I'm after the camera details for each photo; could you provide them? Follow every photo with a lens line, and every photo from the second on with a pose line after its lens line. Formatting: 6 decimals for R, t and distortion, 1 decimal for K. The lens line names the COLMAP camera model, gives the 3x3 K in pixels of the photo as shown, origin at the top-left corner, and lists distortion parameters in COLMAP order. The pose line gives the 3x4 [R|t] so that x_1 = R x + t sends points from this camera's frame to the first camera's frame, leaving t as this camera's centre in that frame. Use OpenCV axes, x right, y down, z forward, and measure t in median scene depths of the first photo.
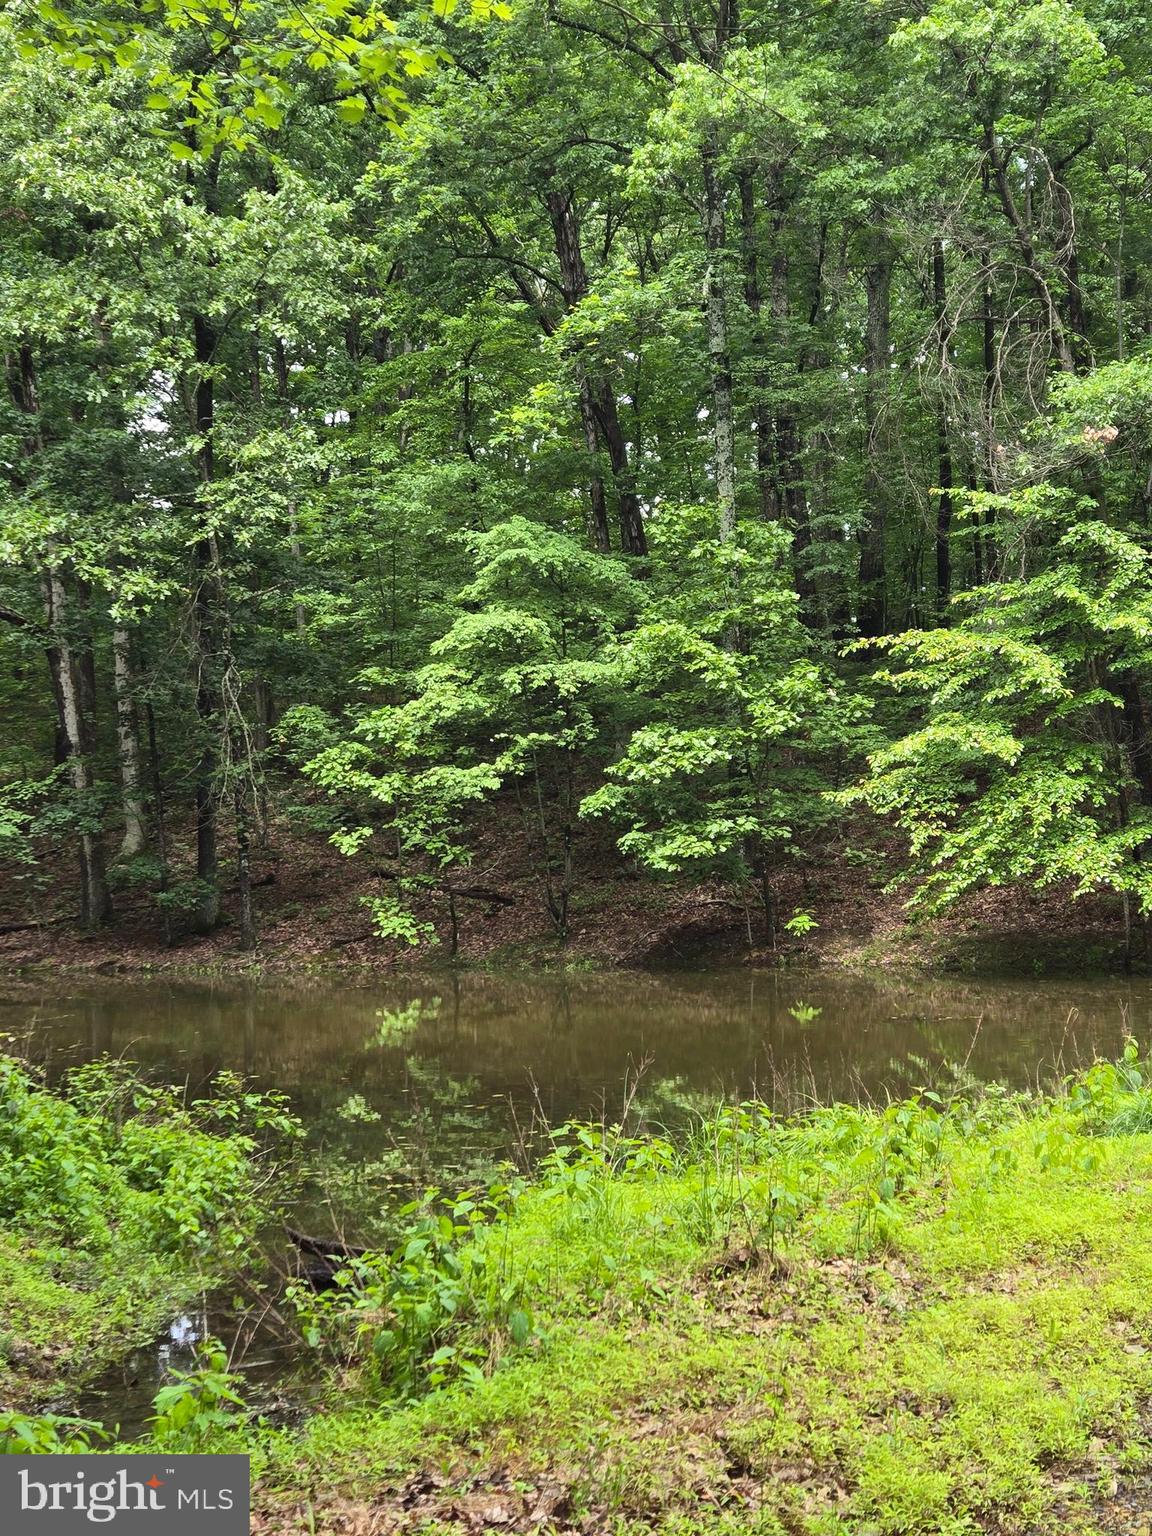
lens RADIAL K [[2619.1, 0, 576.1], [0, 2619.1, 773.6], [0, 0, 1]] dist [0.187544, 0.000000]
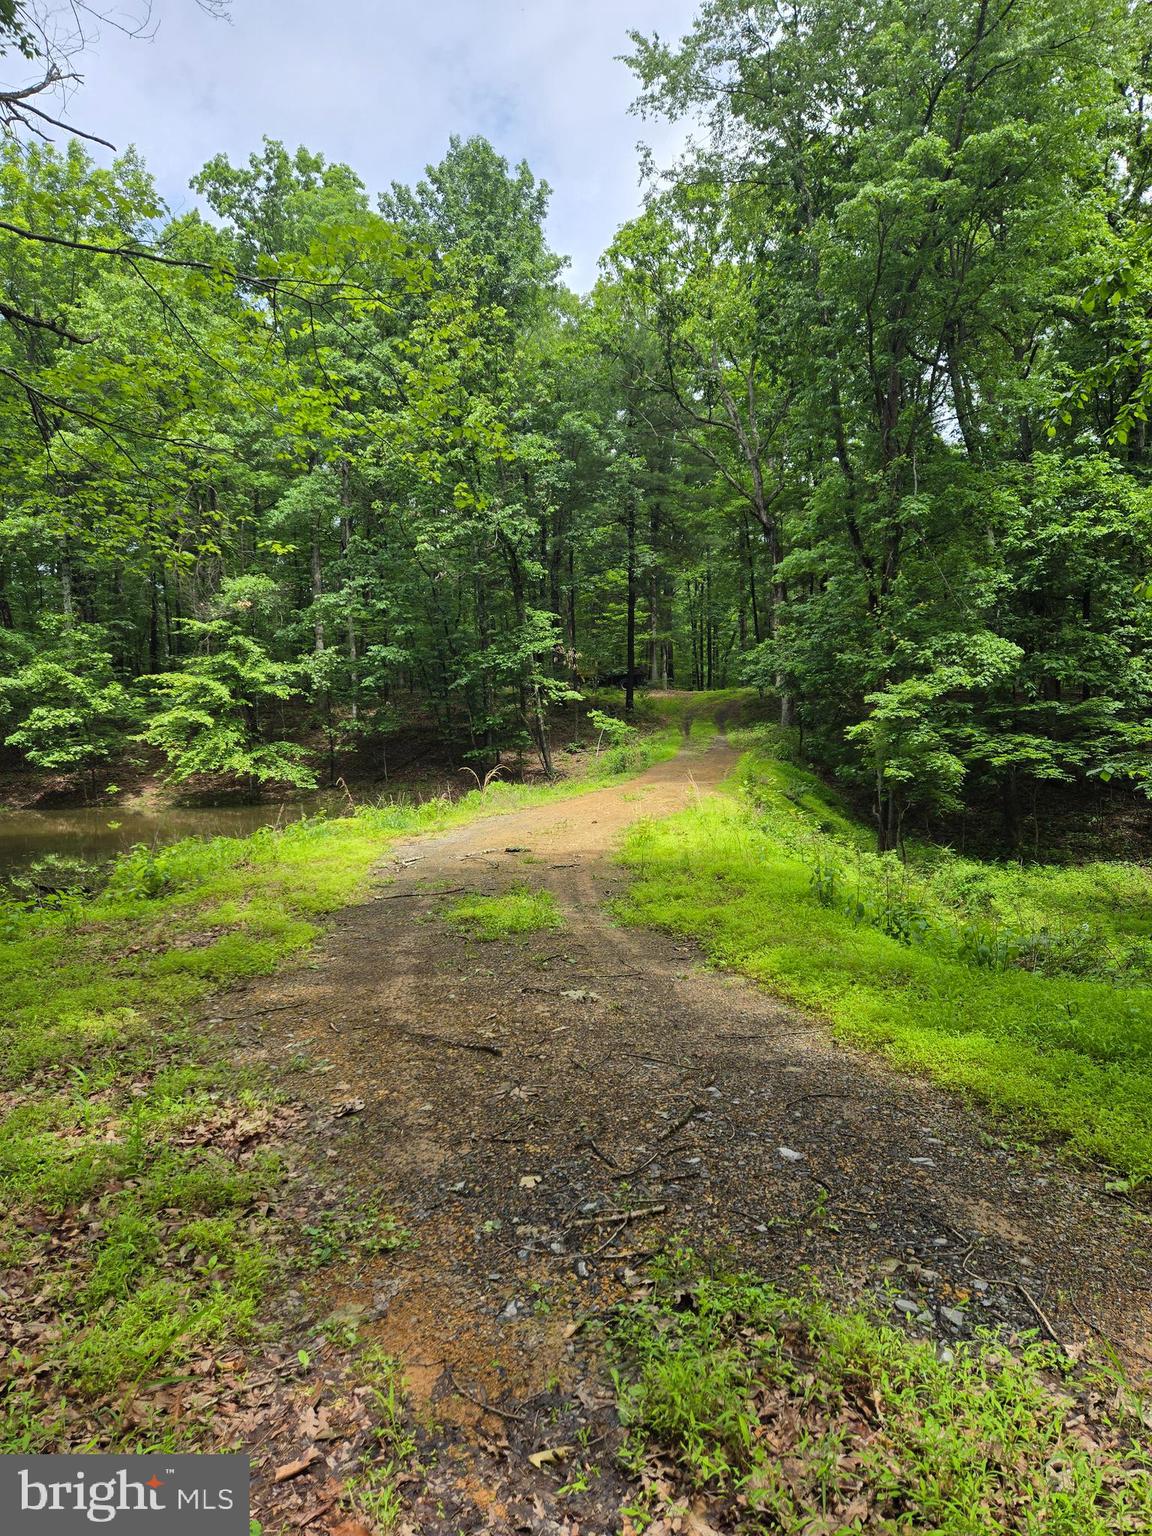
lens RADIAL K [[2619.1, 0, 576.3], [0, 2619.1, 768.2], [0, 0, 1]] dist [0.187544, 0.000000]
pose [[0.870037, 0.009567, 0.492893, -0.790315], [-0.020154, 0.999666, 0.016172, -0.011678], [-0.492574, -0.024004, 0.869940, -1.431091]]
